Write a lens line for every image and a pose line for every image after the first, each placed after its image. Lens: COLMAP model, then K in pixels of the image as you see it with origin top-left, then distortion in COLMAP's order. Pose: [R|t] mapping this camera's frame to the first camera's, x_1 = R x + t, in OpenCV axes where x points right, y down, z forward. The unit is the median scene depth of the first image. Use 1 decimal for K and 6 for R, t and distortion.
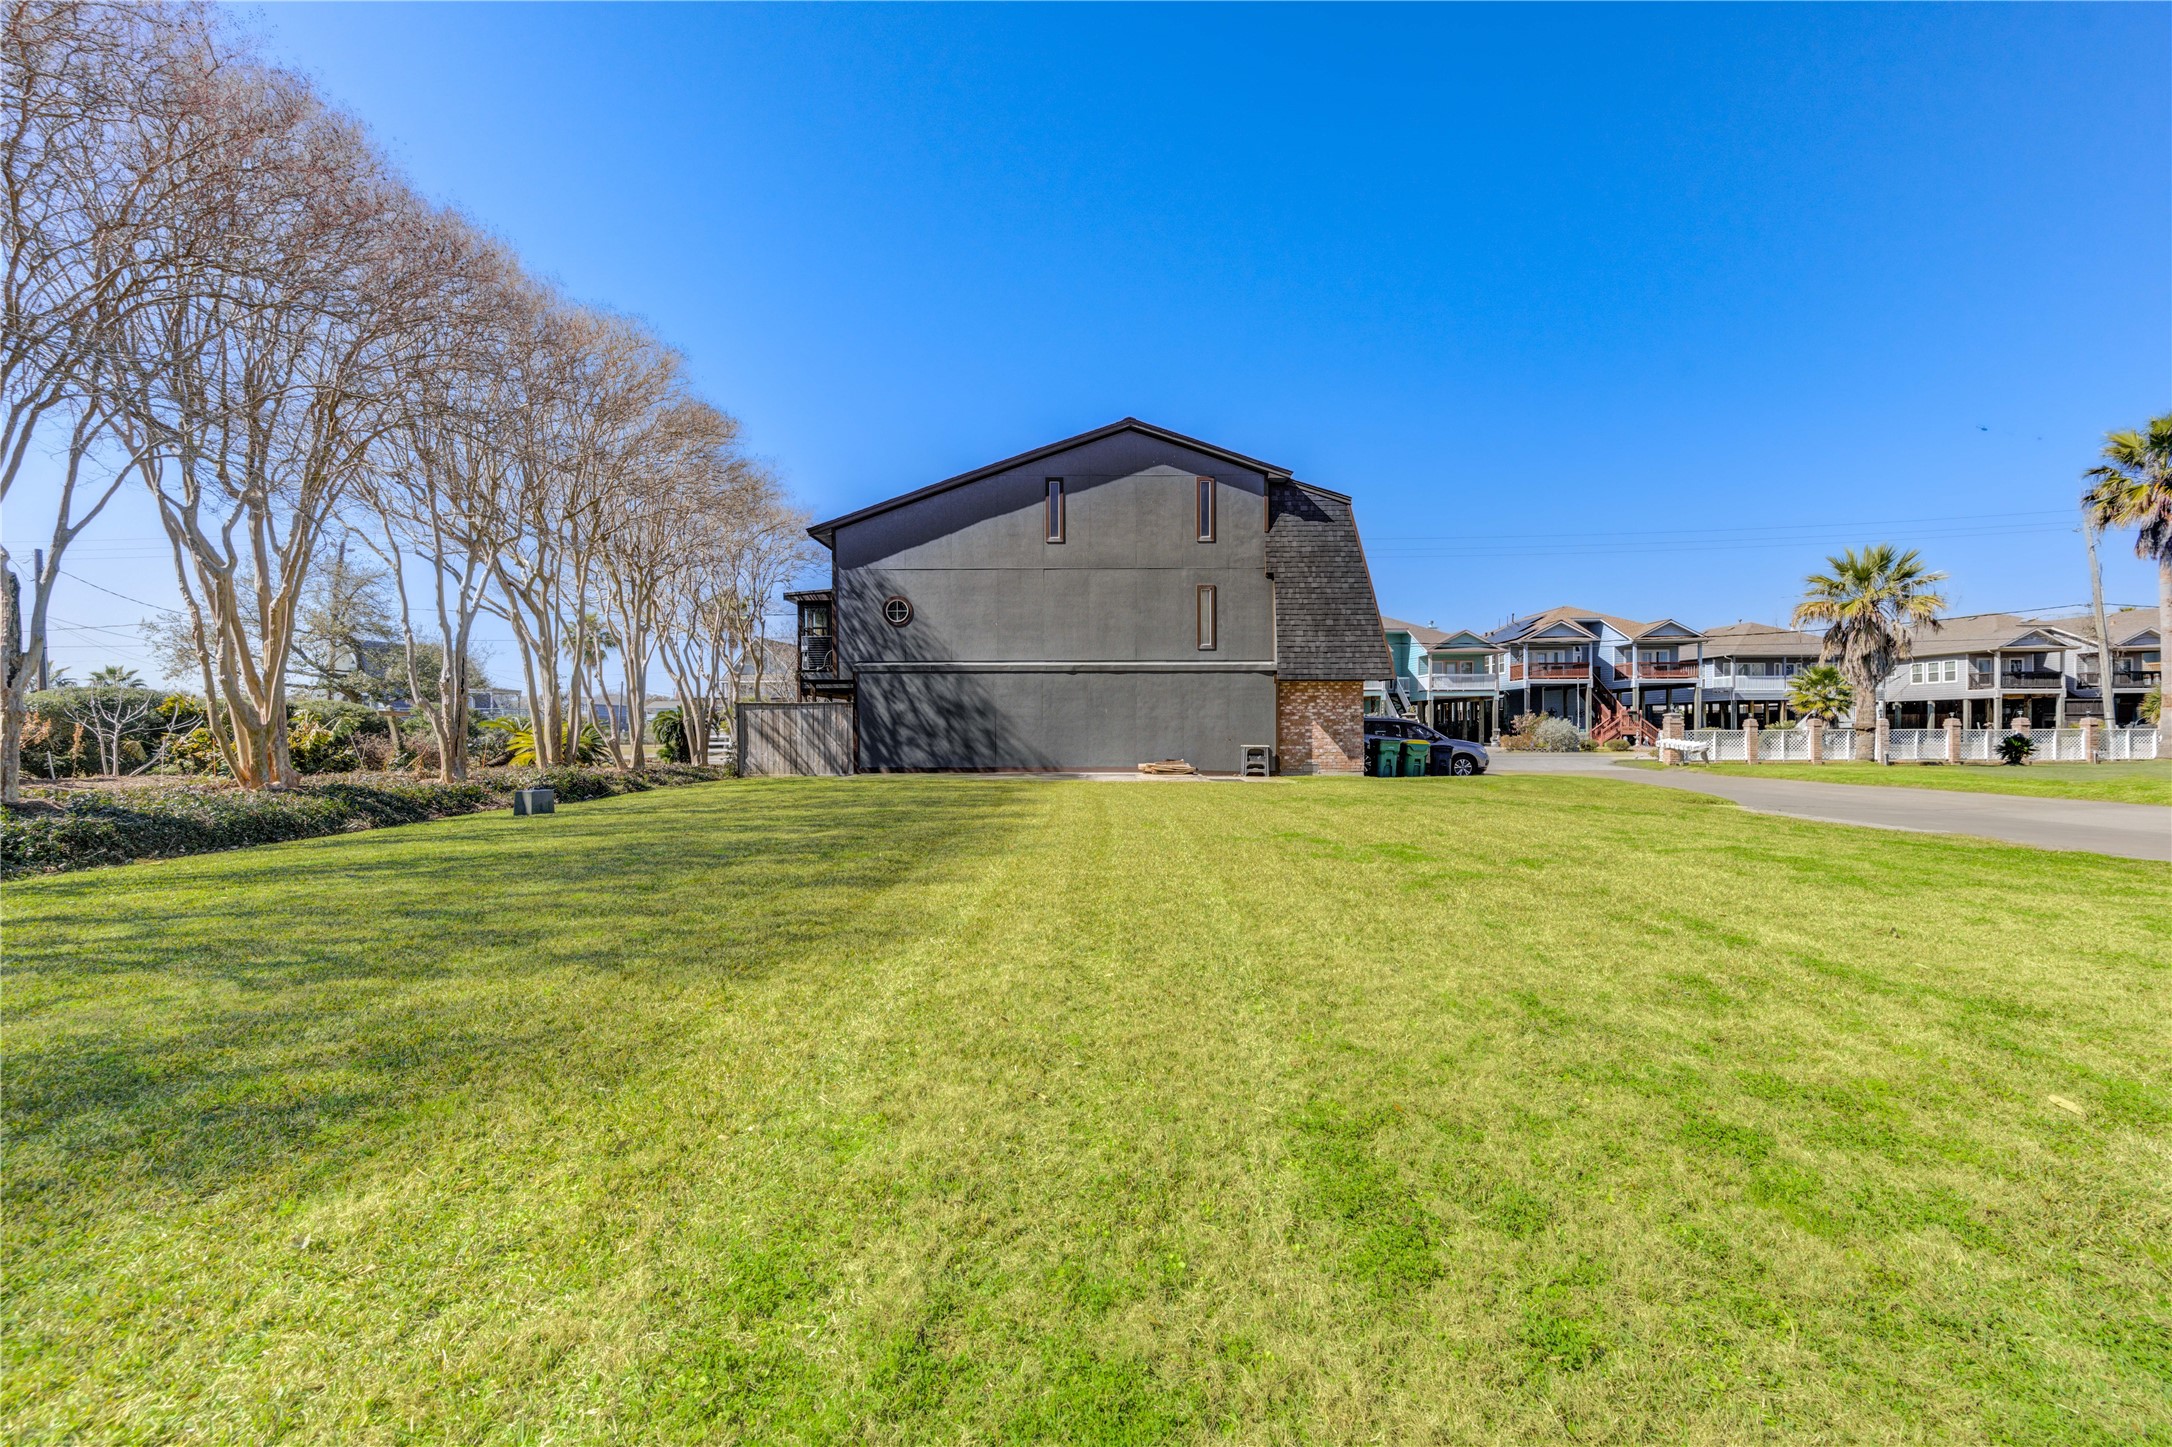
lens RADIAL K [[859.0, 0, 1083.6], [0, 859.0, 731.3], [0, 0, 1]] dist [-0.000551, -0.000130]
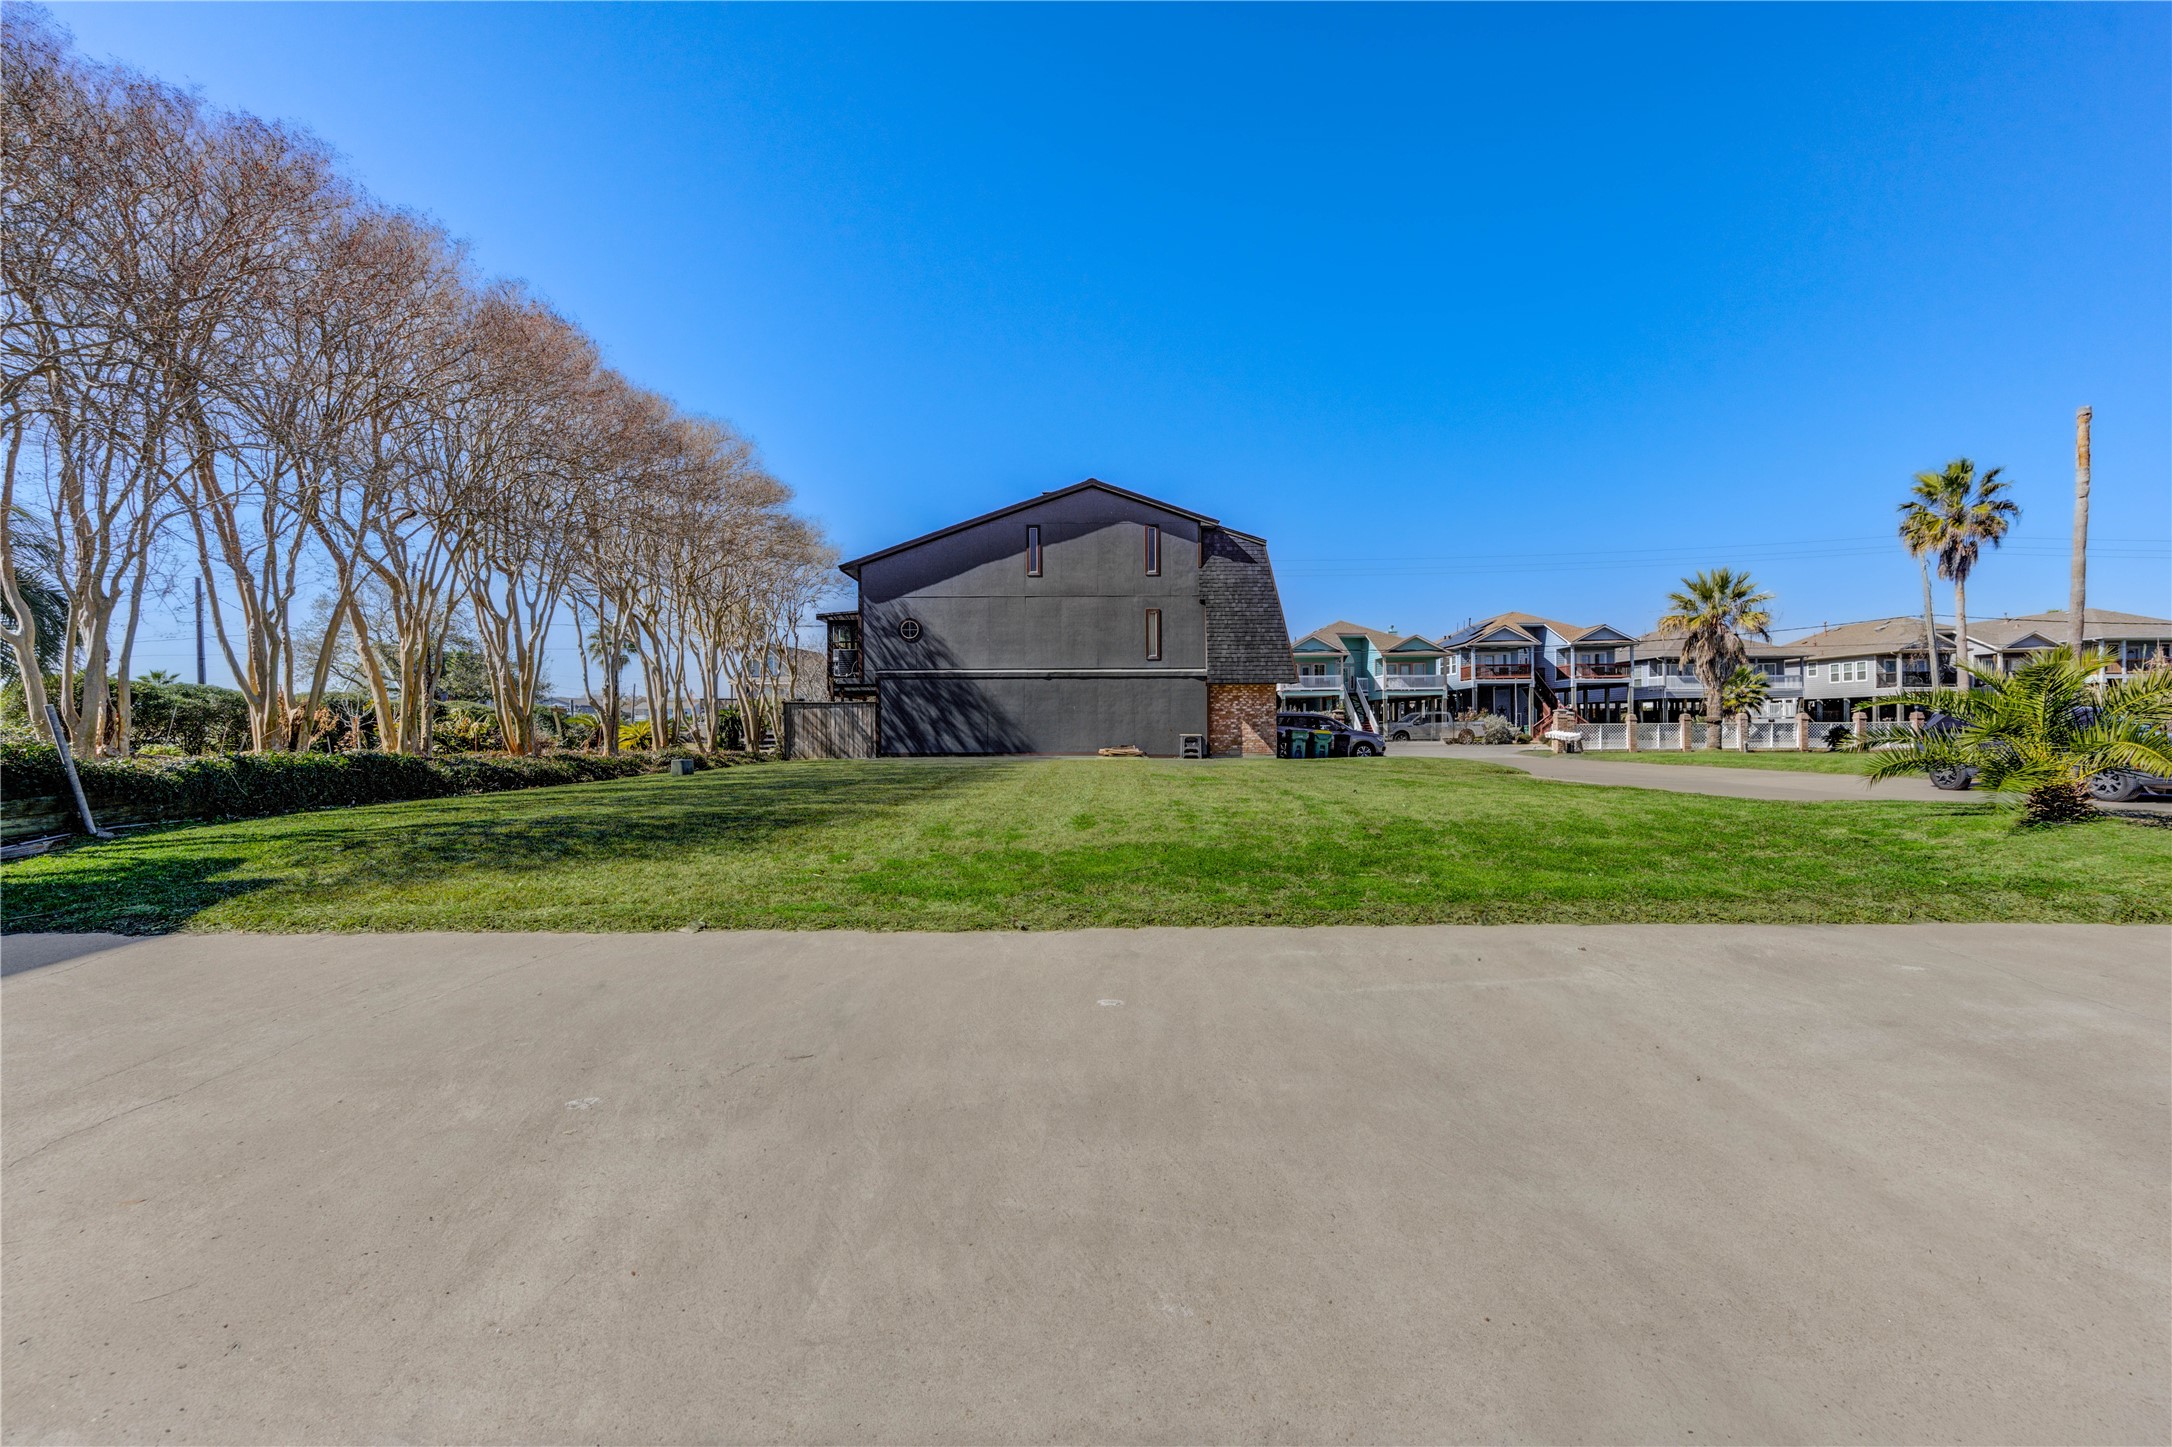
lens RADIAL K [[859.0, 0, 1083.6], [0, 859.0, 731.3], [0, 0, 1]] dist [-0.000551, -0.000130]
pose [[0.999926, -0.003093, 0.011770, 0.022106], [0.003089, 0.999995, 0.000346, 0.009501], [-0.011771, -0.000310, 0.999931, -0.248308]]
